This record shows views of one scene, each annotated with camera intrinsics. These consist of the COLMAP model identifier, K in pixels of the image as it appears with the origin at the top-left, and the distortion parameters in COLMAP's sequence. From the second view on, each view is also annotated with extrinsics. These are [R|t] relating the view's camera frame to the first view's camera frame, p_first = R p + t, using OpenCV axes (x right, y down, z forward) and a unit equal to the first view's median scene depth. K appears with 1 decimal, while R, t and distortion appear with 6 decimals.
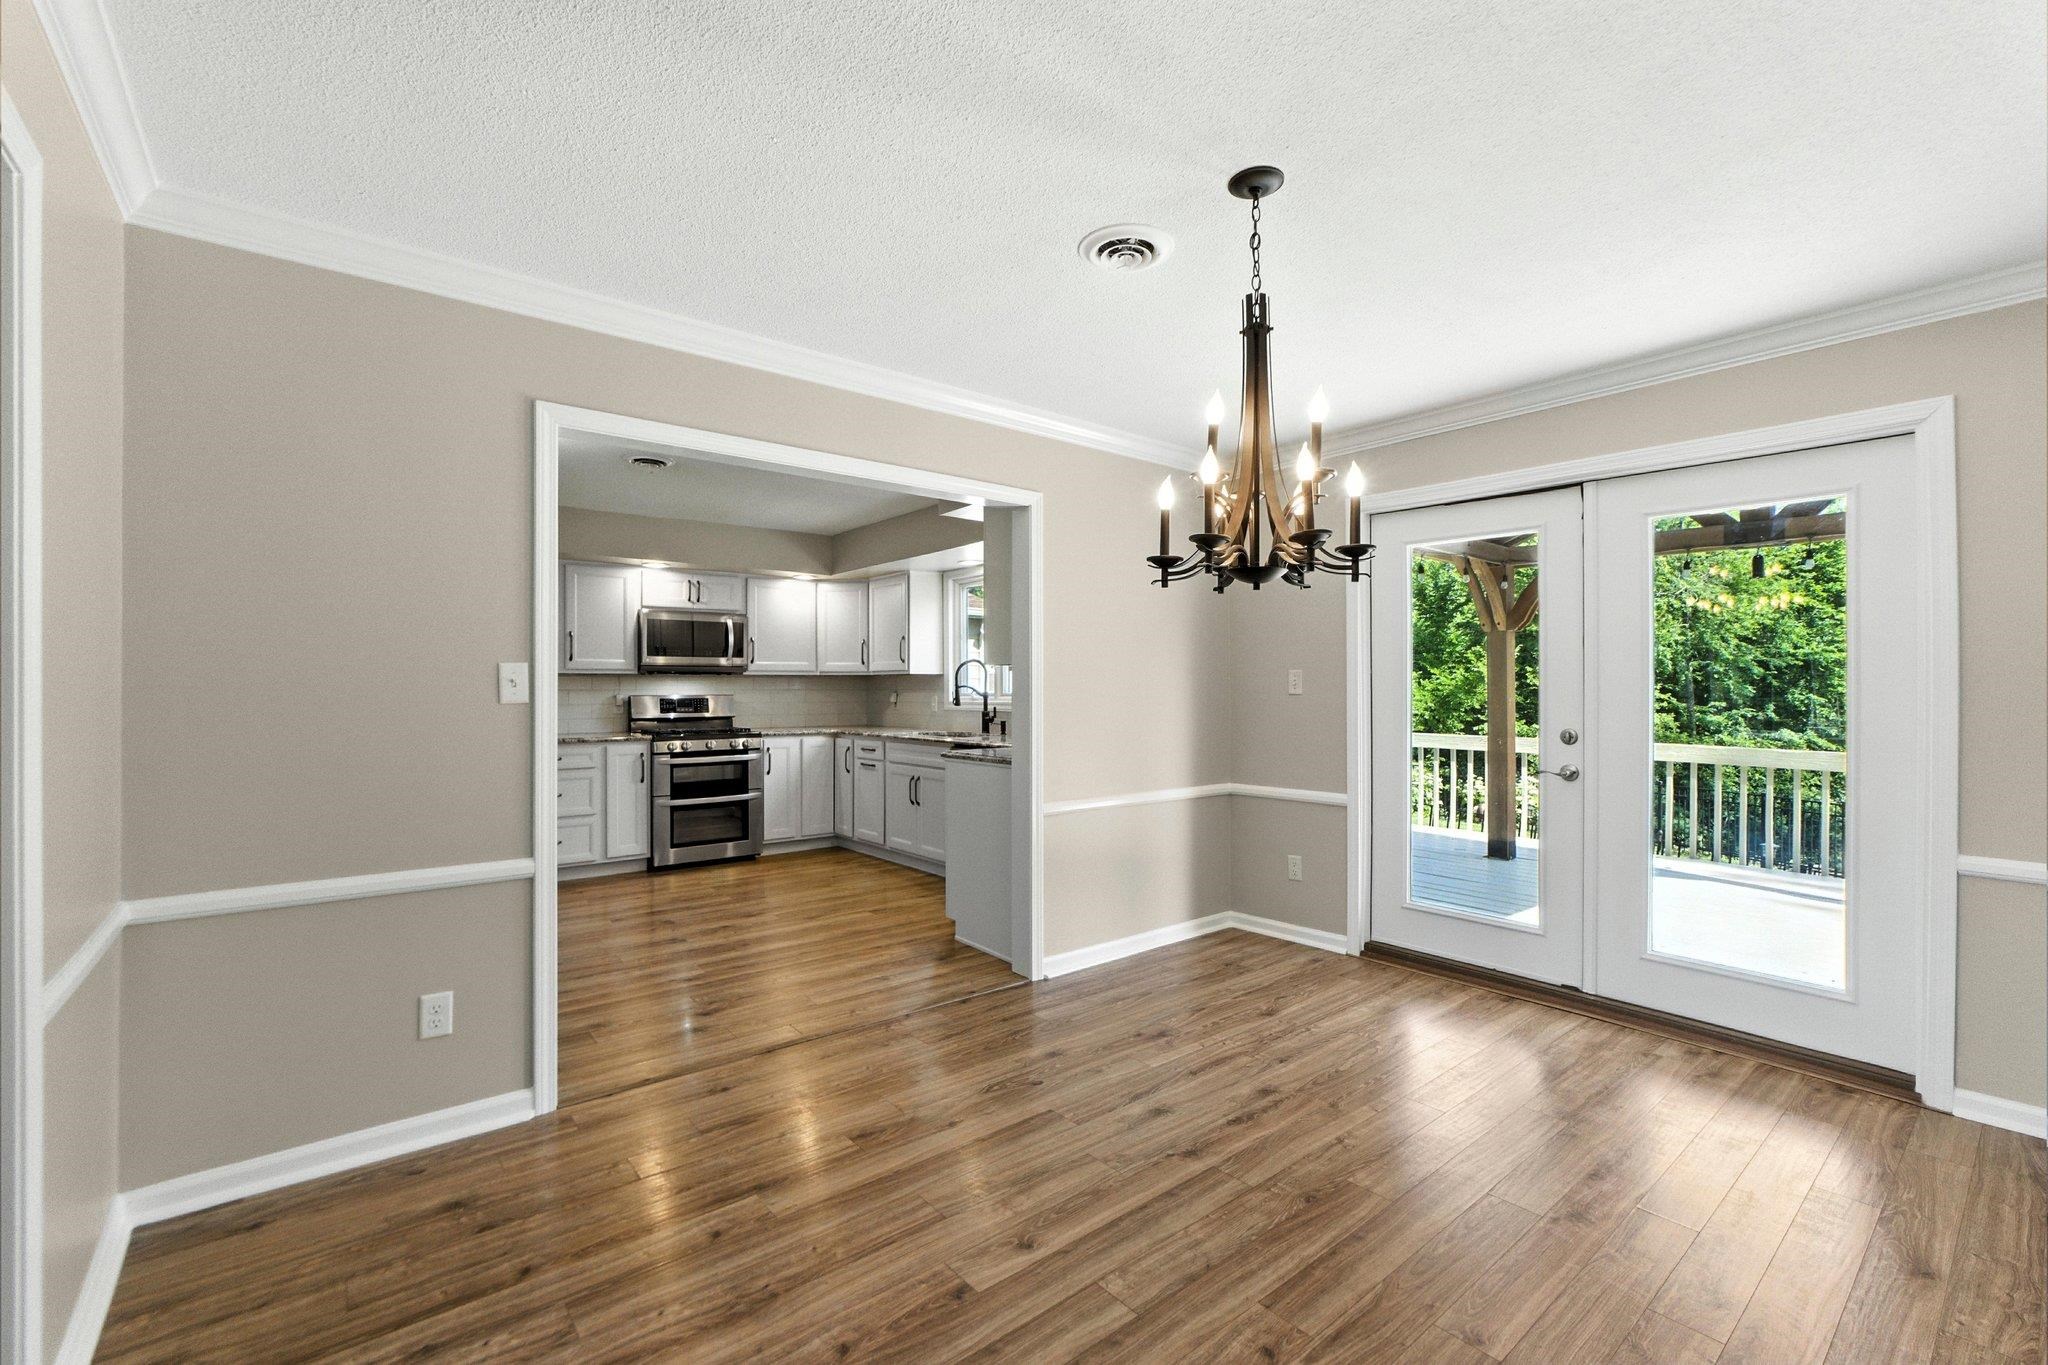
lens RADIAL K [[876.5, 0, 1025.1], [0, 876.5, 678.6], [0, 0, 1]] dist [-0.020959, 0.002047]
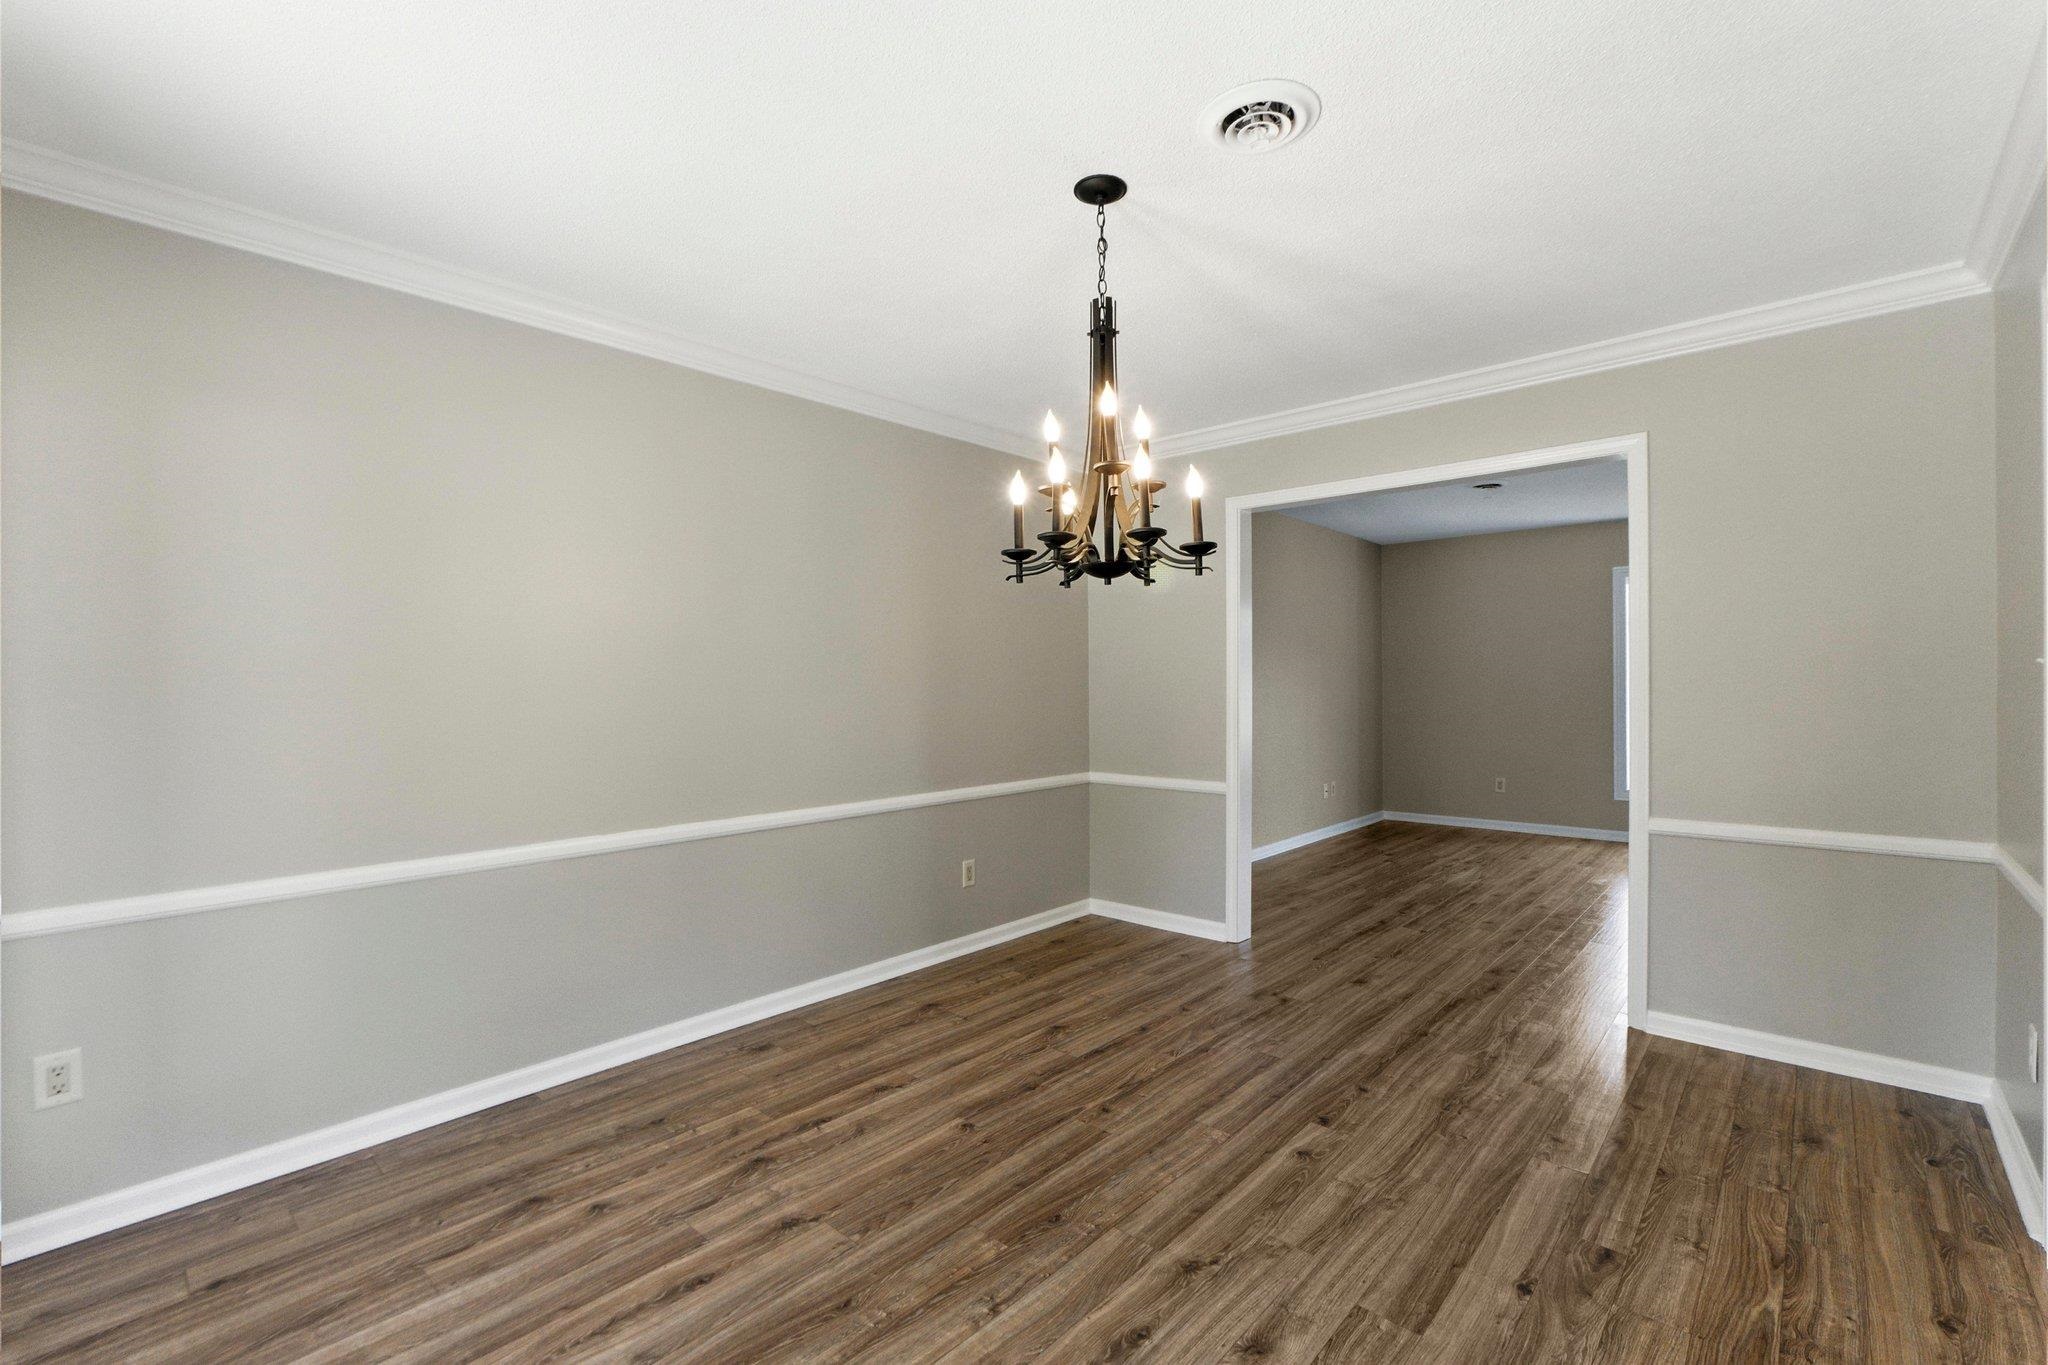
lens RADIAL K [[876.5, 0, 1022.7], [0, 876.5, 687.3], [0, 0, 1]] dist [-0.020959, 0.002047]
pose [[-0.989651, 0.009356, -0.143193, 0.464902], [0.010532, 0.999917, -0.007460, 0.023976], [0.143111, -0.008891, -0.989667, 1.826262]]
